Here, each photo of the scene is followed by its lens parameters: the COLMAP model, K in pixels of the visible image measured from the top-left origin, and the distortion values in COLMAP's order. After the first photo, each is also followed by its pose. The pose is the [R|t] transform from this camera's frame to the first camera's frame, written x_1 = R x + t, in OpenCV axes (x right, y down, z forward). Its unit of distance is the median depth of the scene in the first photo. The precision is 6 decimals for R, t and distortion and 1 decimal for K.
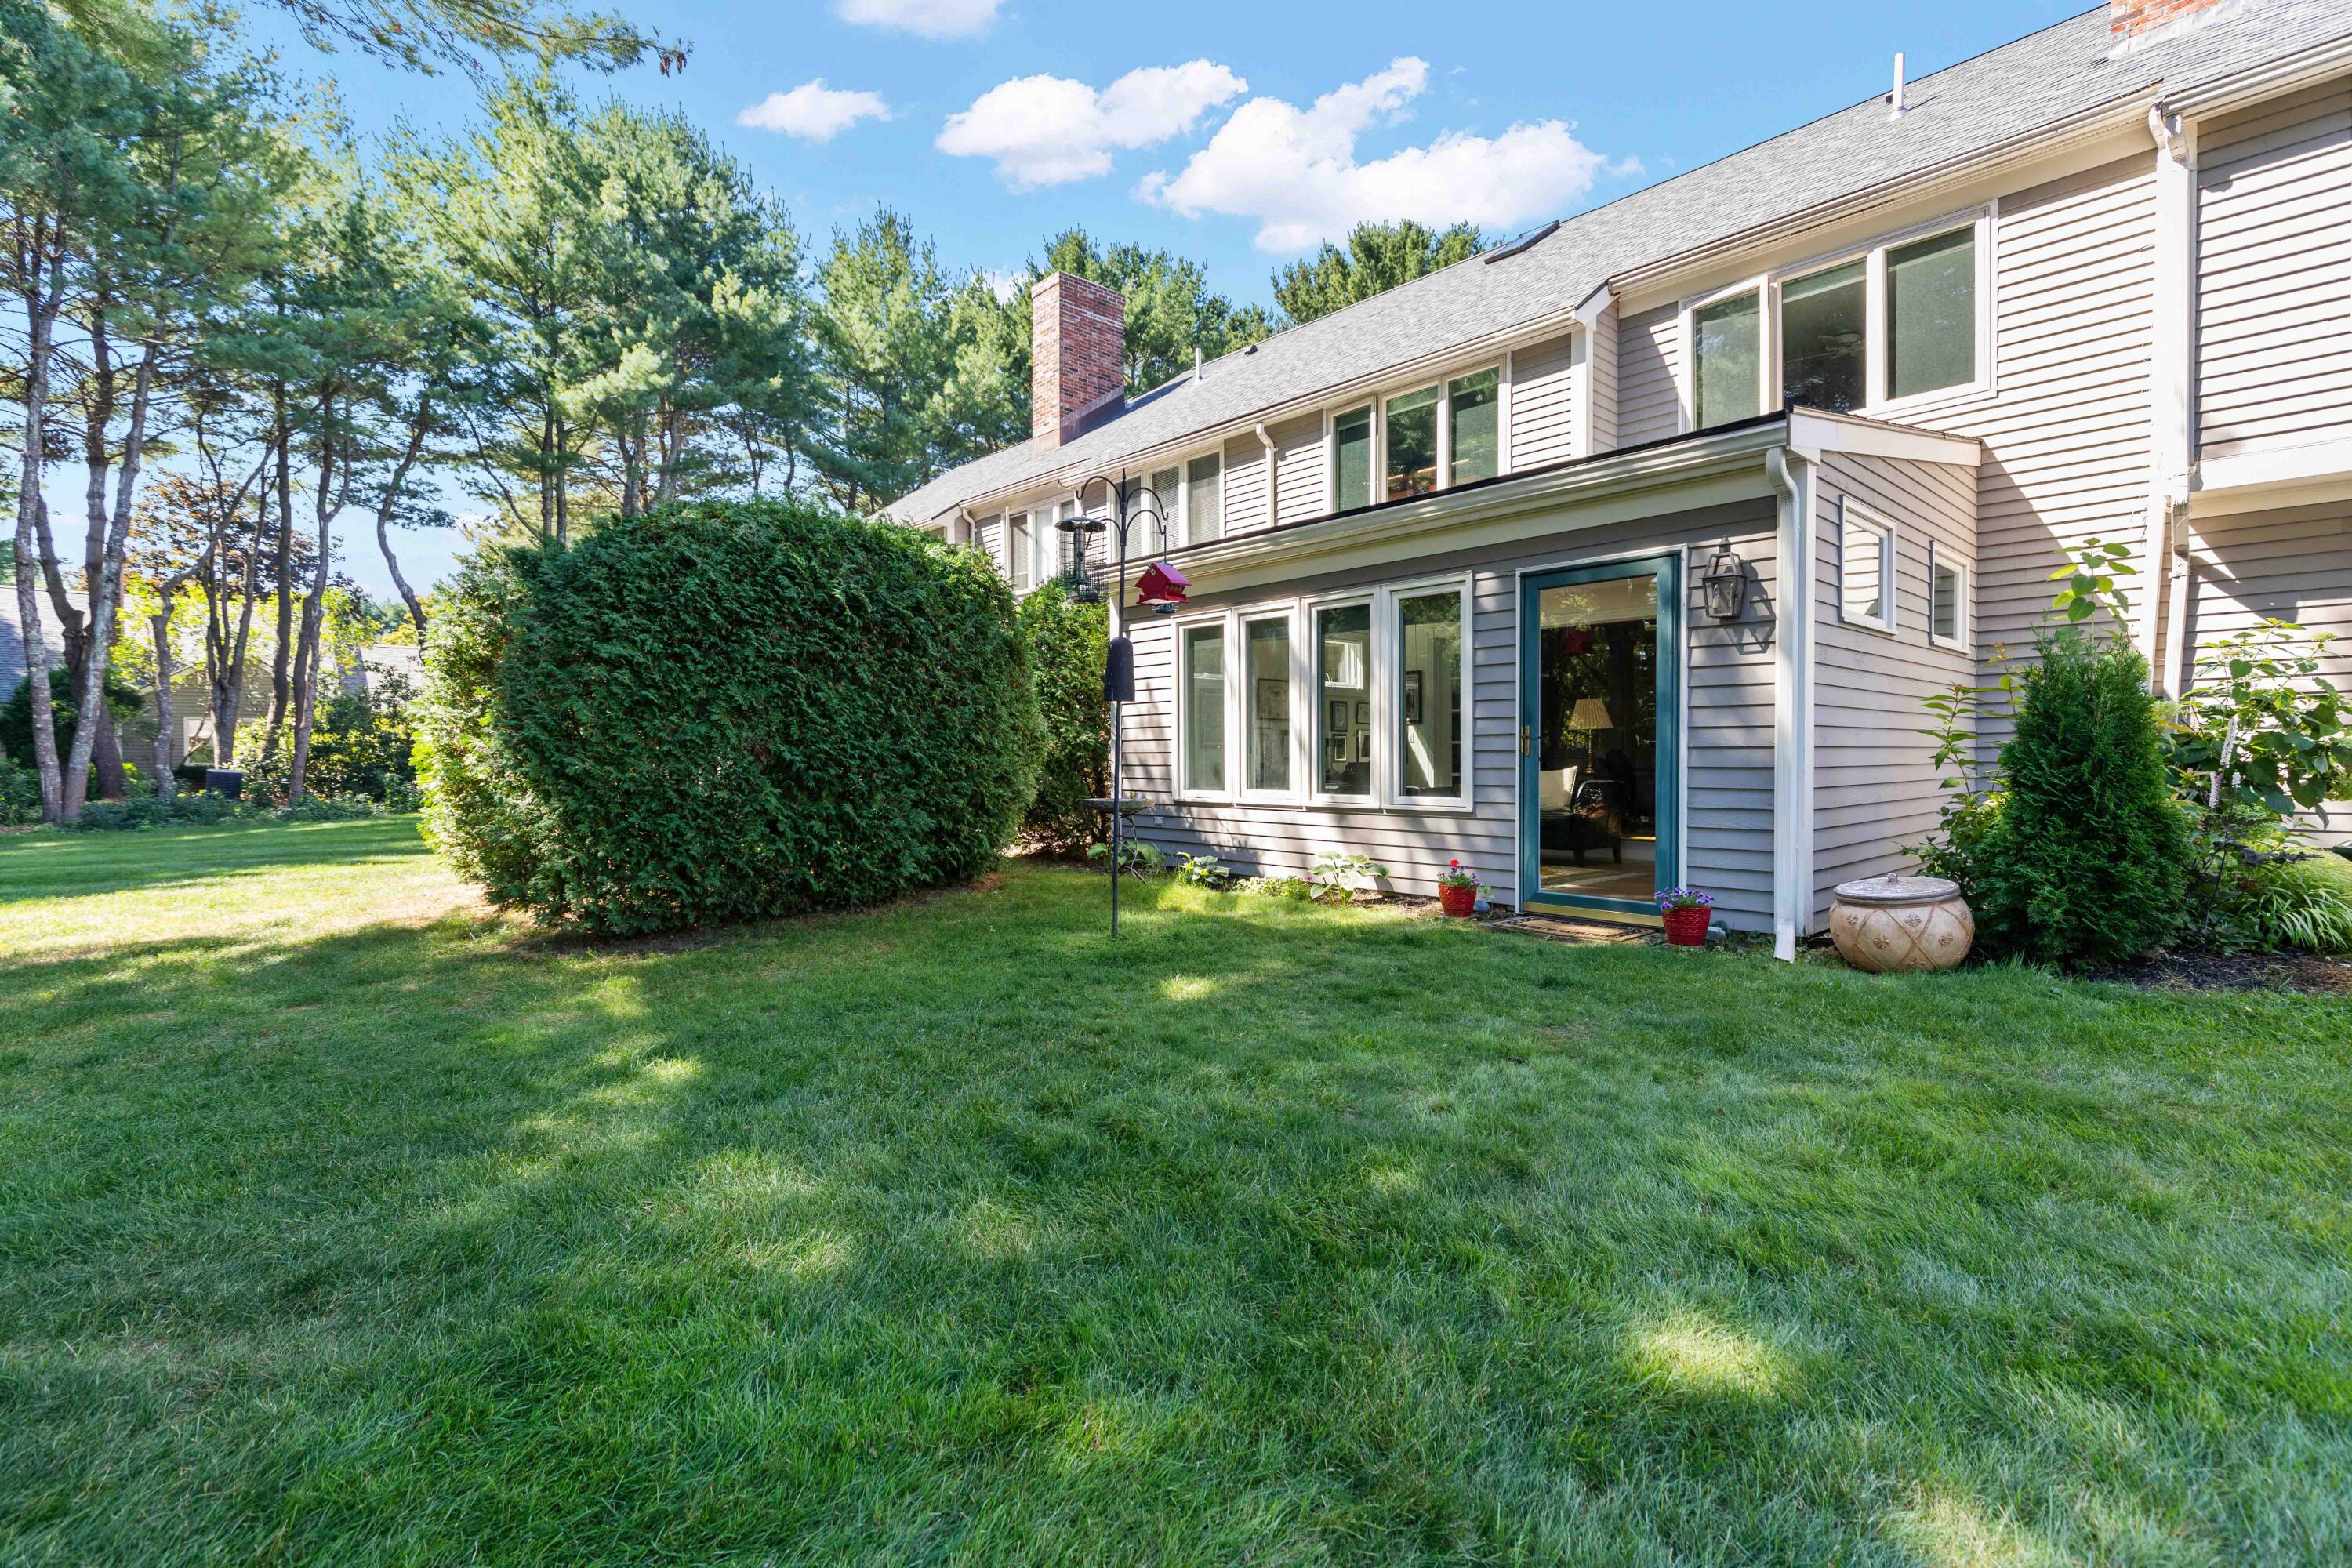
lens RADIAL K [[1064.3, 0, 1178.5], [0, 1064.3, 770.7], [0, 0, 1]] dist [0.008488, -0.001867]
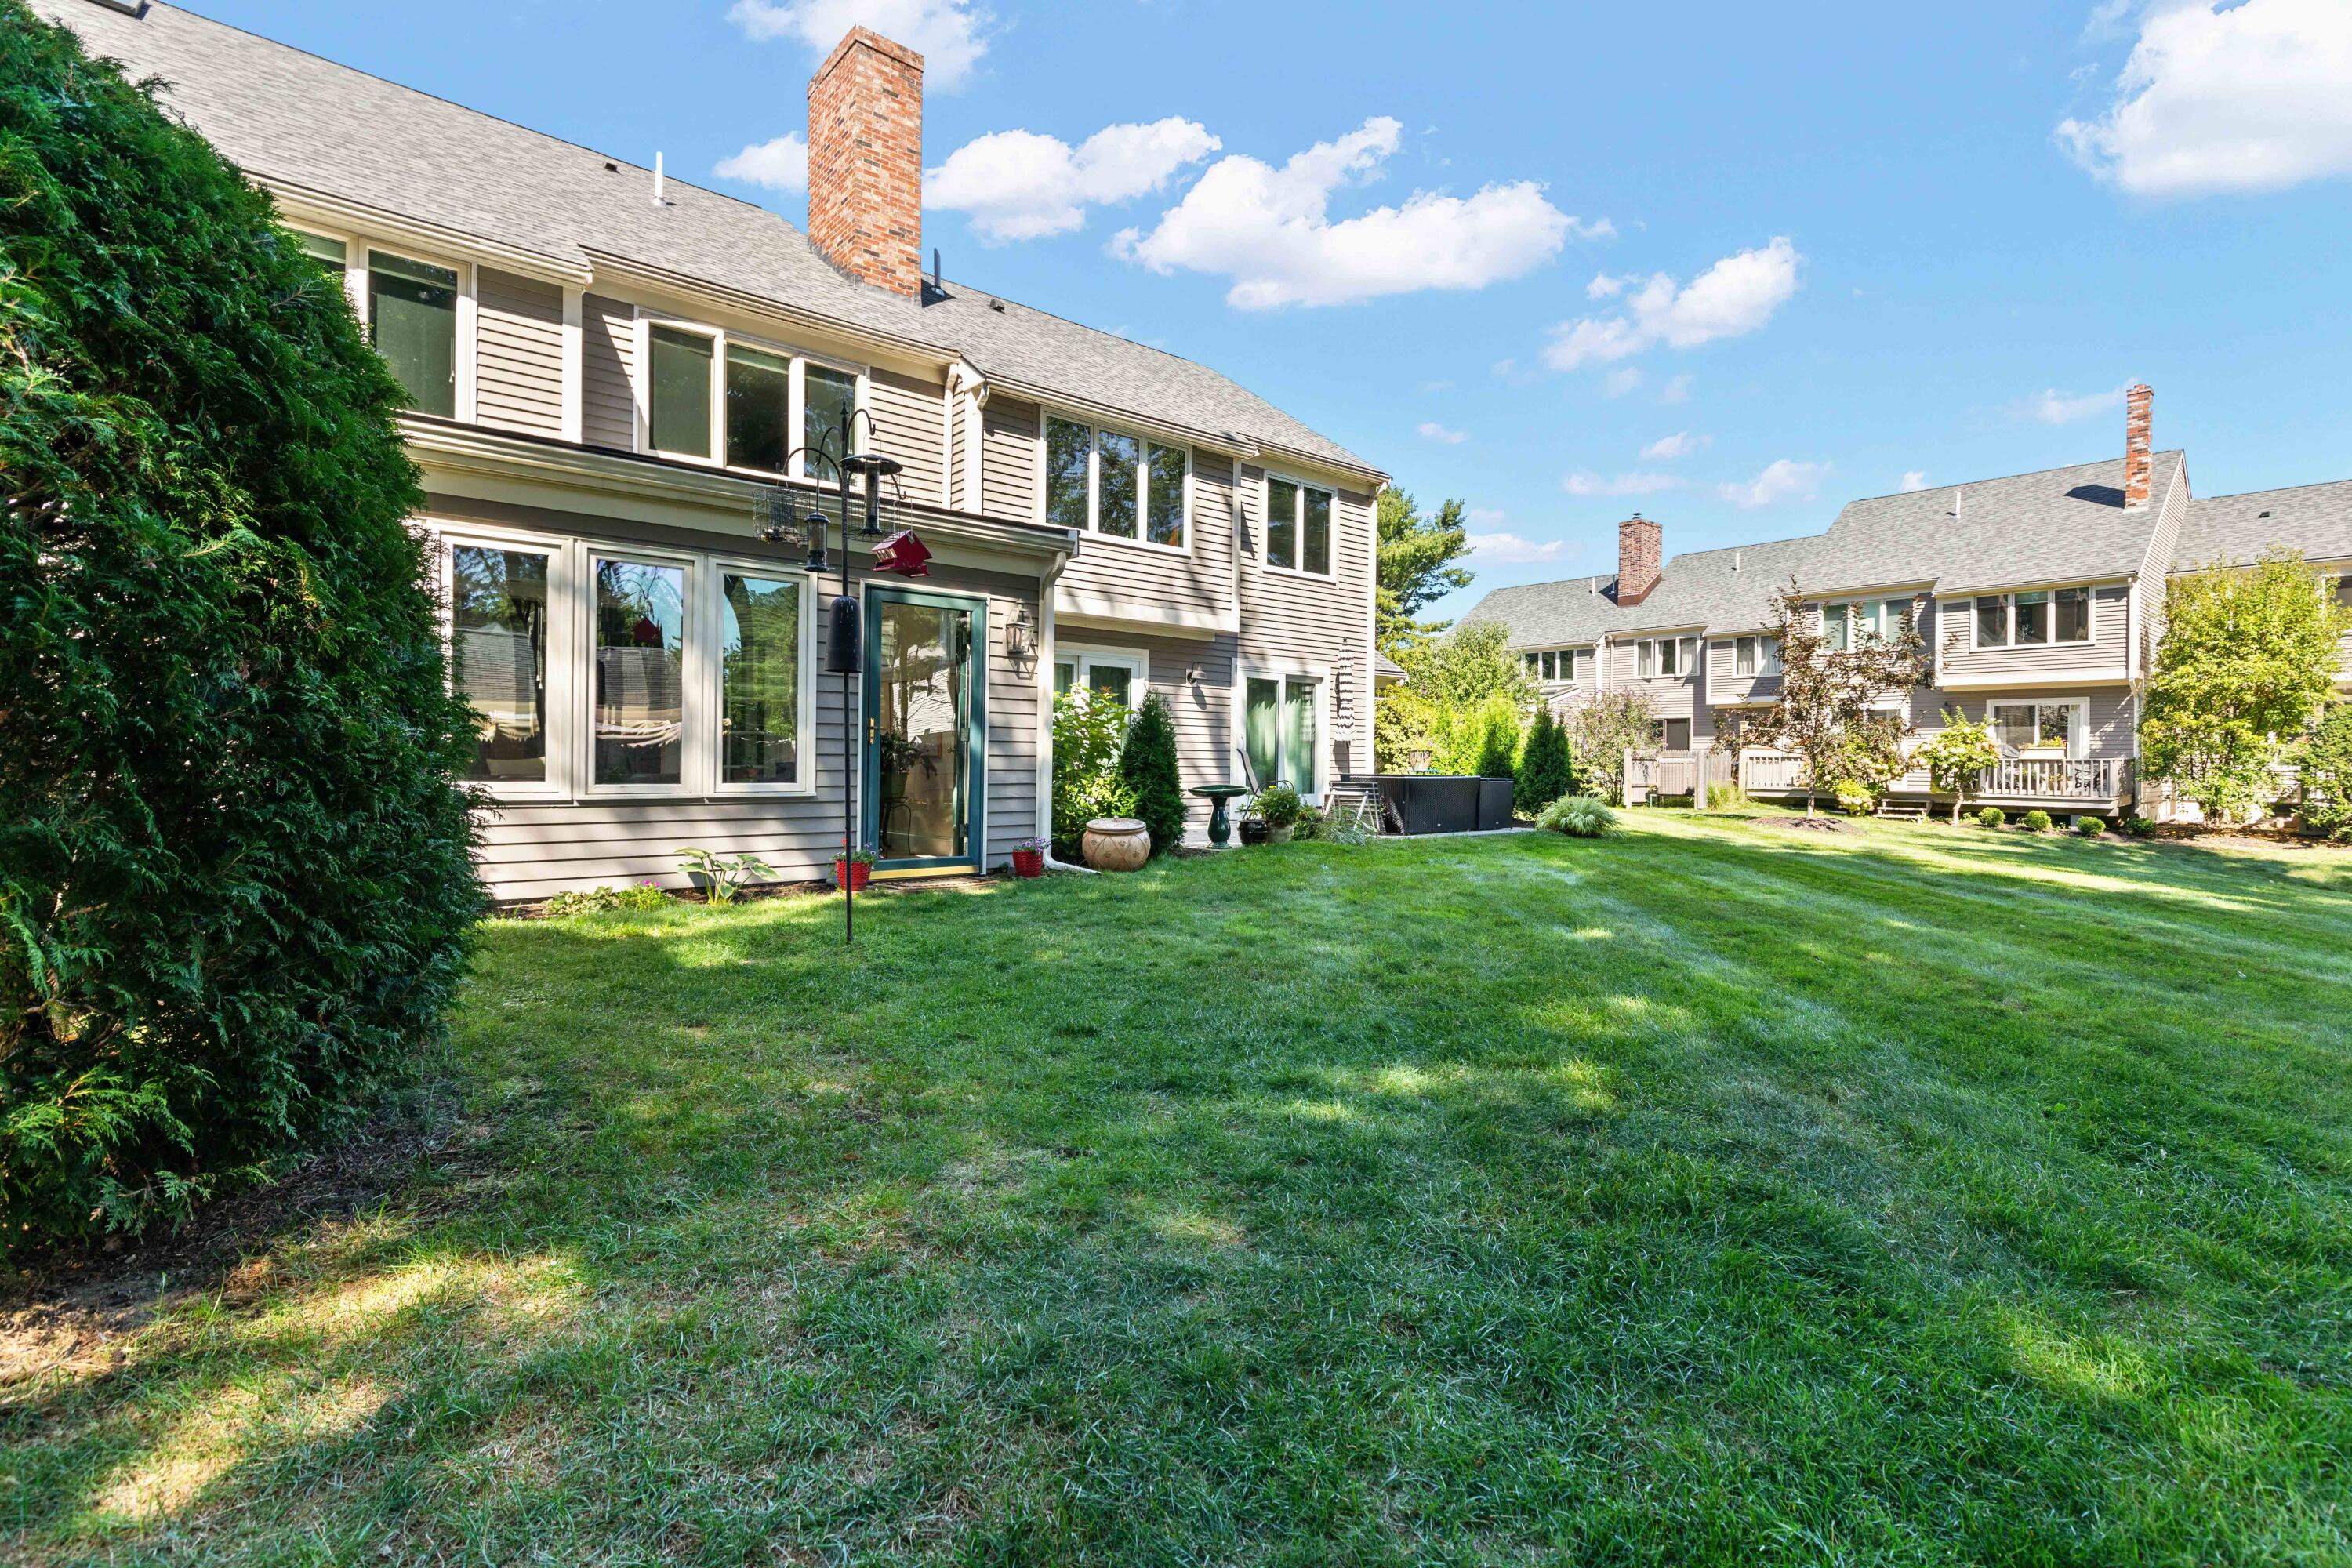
lens RADIAL K [[1064.3, 0, 1191.9], [0, 1064.3, 778.8], [0, 0, 1]] dist [0.008488, -0.001867]
pose [[0.021924, -0.013715, 0.999666, -0.594359], [0.000056, 0.999906, 0.013717, 0.005744], [-0.999760, -0.000245, 0.021923, 0.460351]]
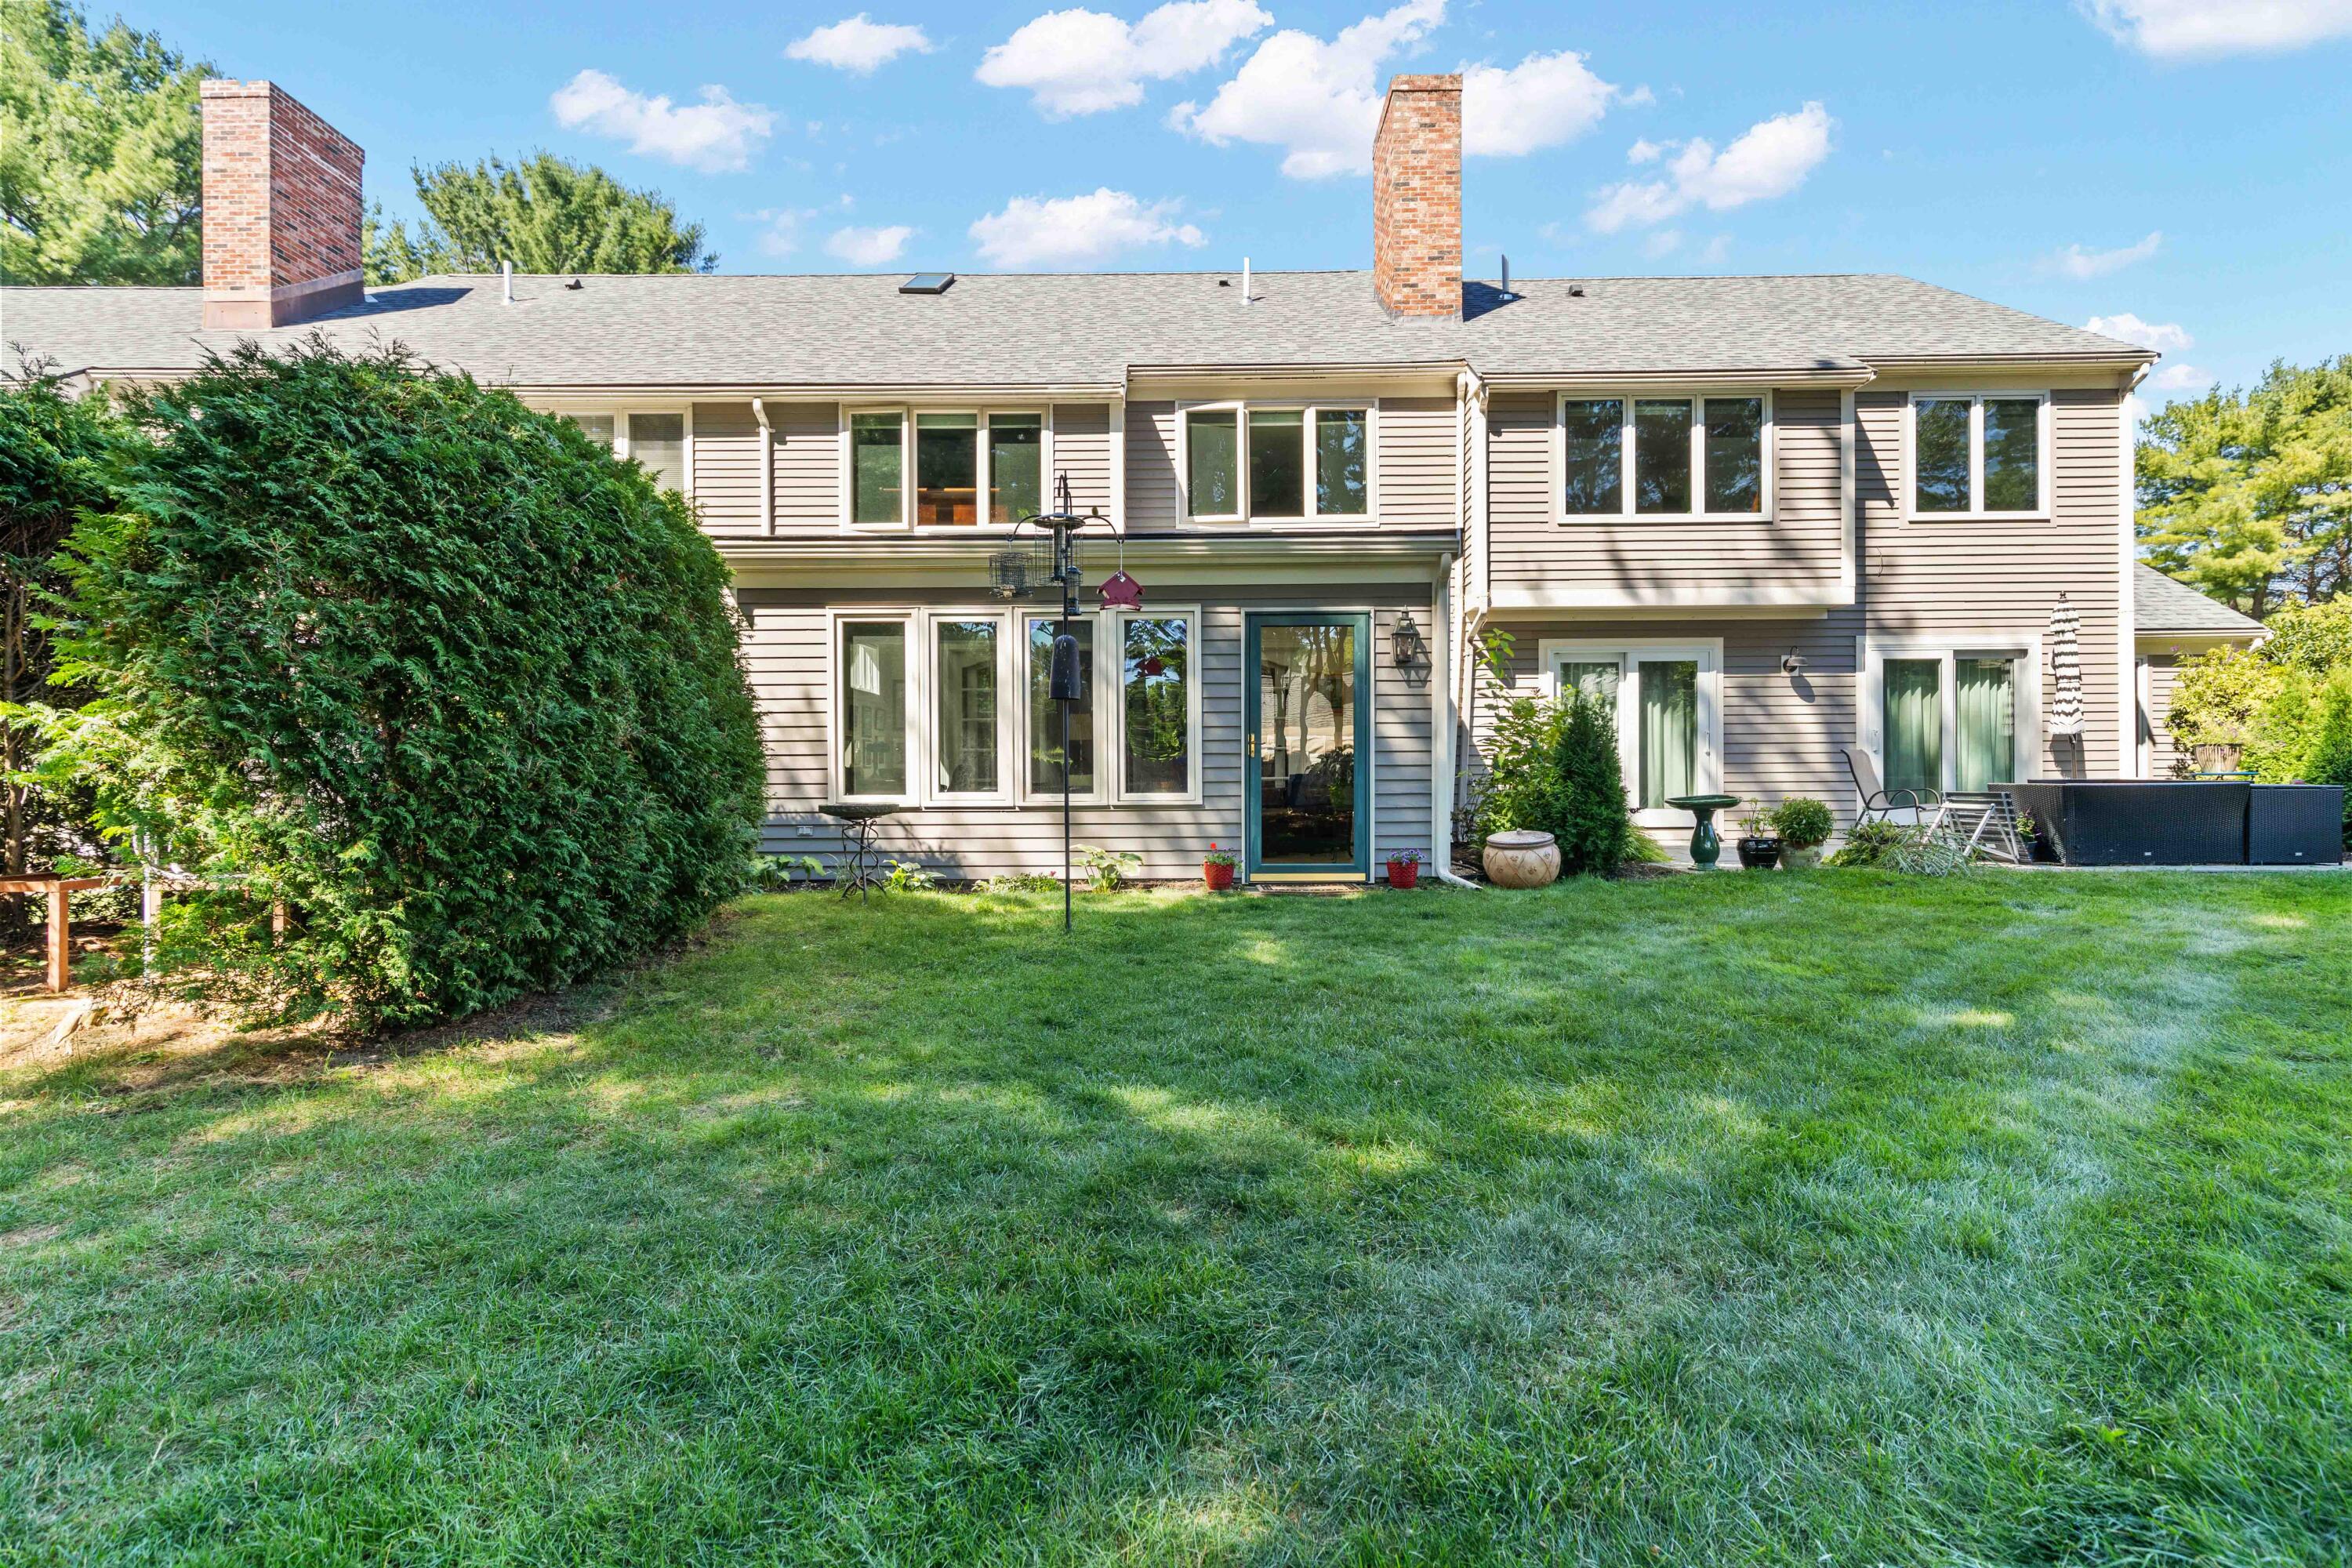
lens RADIAL K [[1064.3, 0, 1196.2], [0, 1064.3, 772.8], [0, 0, 1]] dist [0.008488, -0.001867]
pose [[0.672418, -0.003758, 0.740162, -0.472596], [0.013120, 0.999891, -0.006842, 0.008588], [-0.740055, 0.014312, 0.672394, 0.150547]]
